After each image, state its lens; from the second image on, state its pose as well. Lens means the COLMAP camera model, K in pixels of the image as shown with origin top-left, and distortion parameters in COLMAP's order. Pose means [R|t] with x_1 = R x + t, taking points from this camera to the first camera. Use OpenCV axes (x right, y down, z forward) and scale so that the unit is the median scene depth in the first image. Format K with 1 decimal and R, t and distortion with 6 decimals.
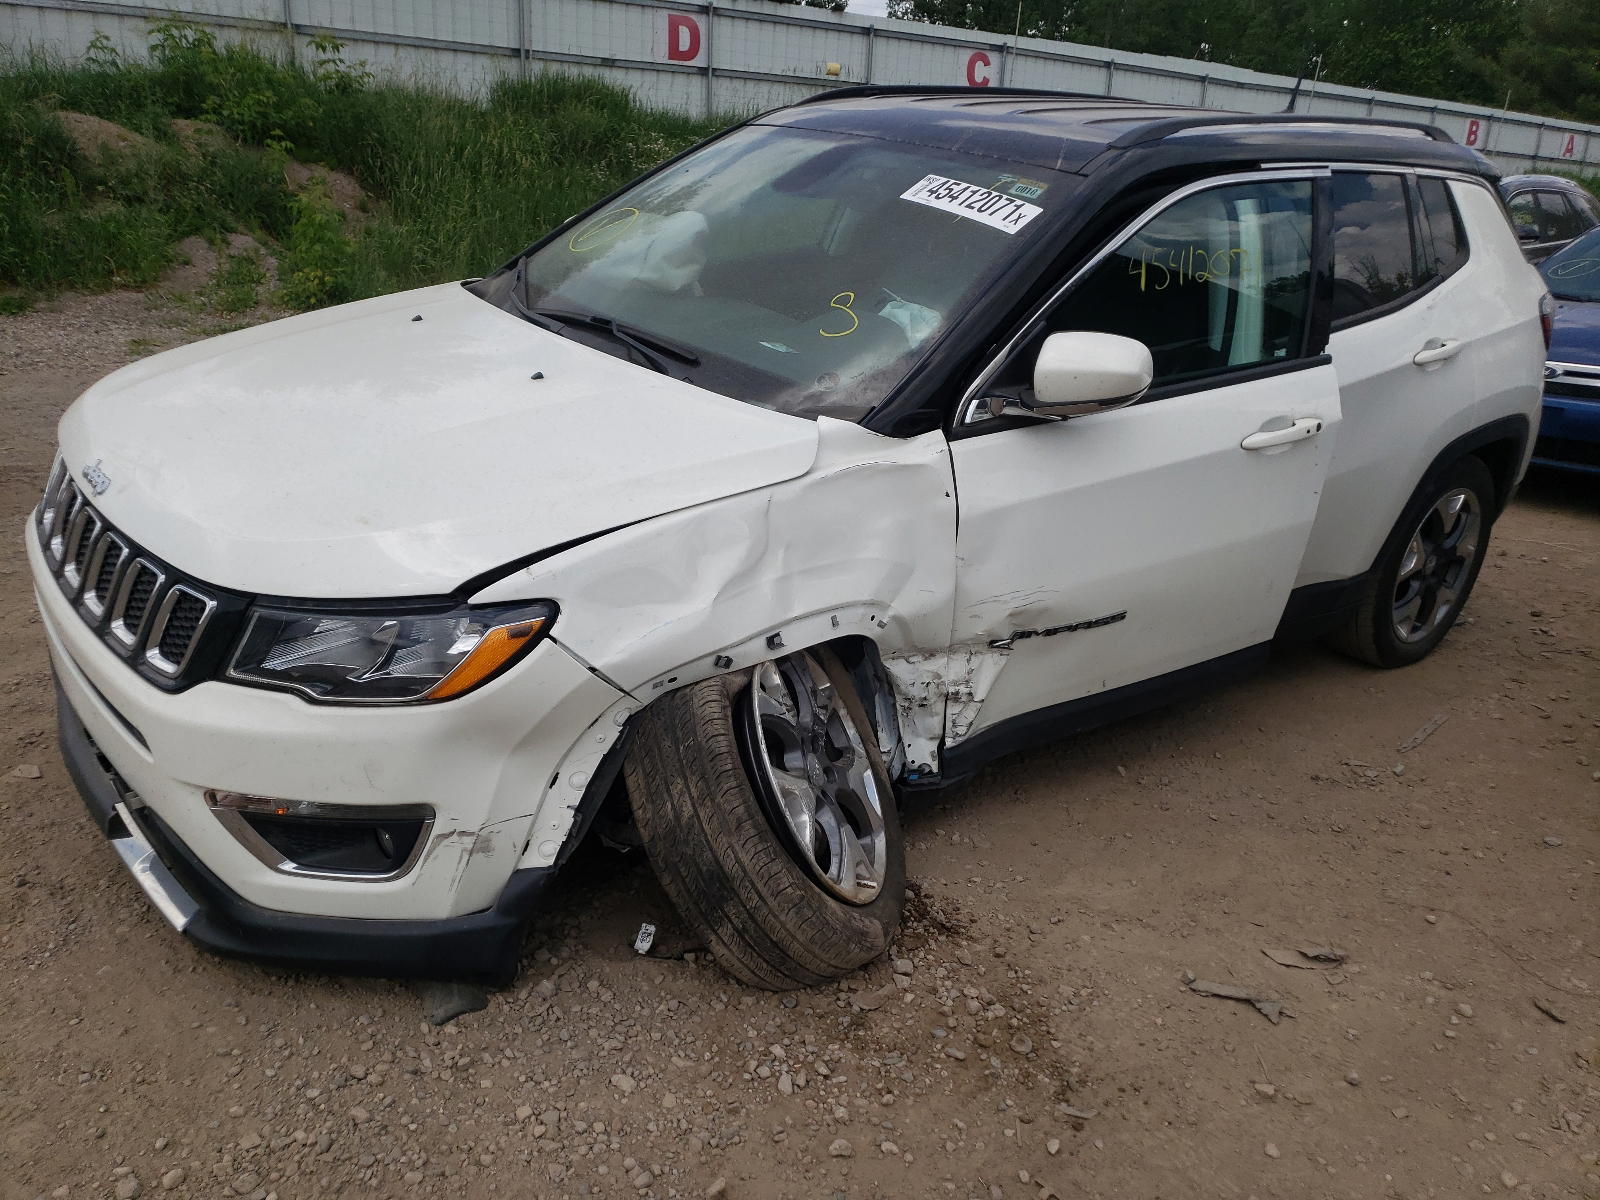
lens RADIAL K [[1276.8, 0, 802.0], [0, 1276.8, 600.2], [0, 0, 1]] dist [0.022193, 0.003916]
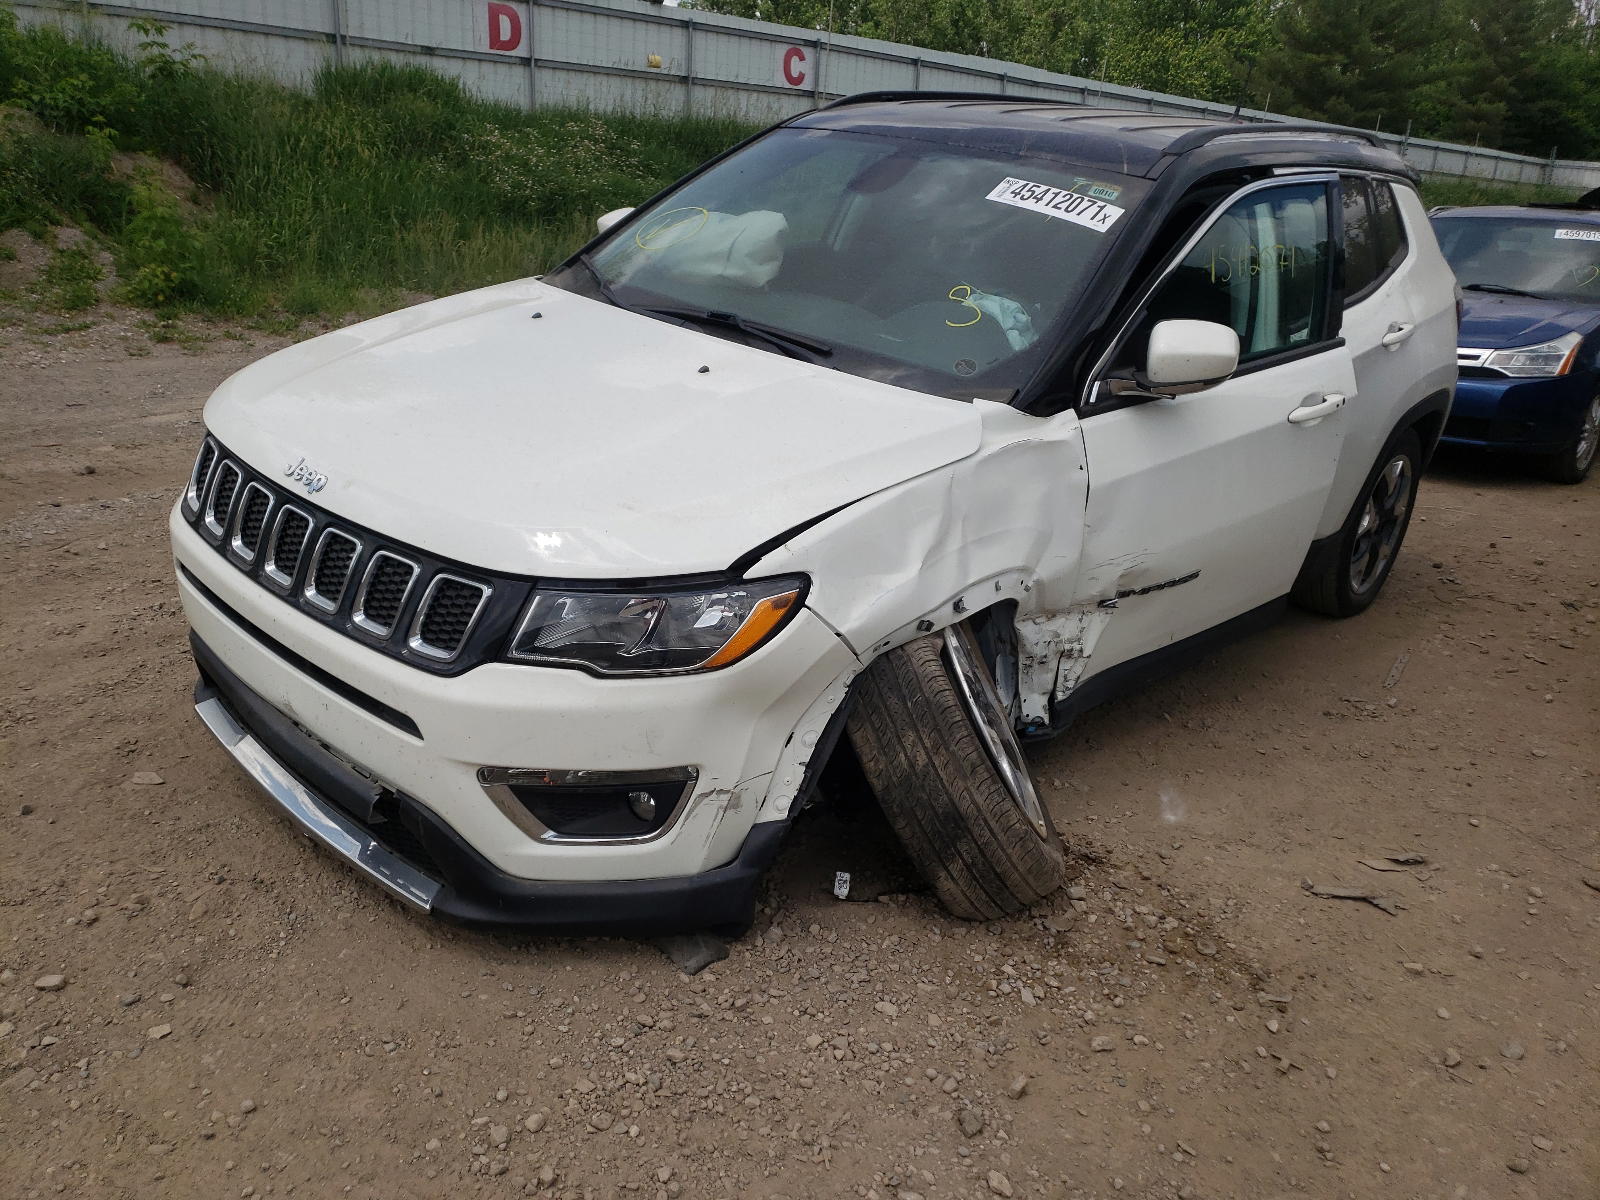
lens RADIAL K [[1276.8, 0, 792.3], [0, 1276.8, 599.9], [0, 0, 1]] dist [0.022193, 0.003916]
pose [[0.988047, -0.044507, 0.147591, -0.284752], [0.043643, 0.999006, 0.009086, 0.009744], [-0.147848, -0.002536, 0.989007, -0.057552]]
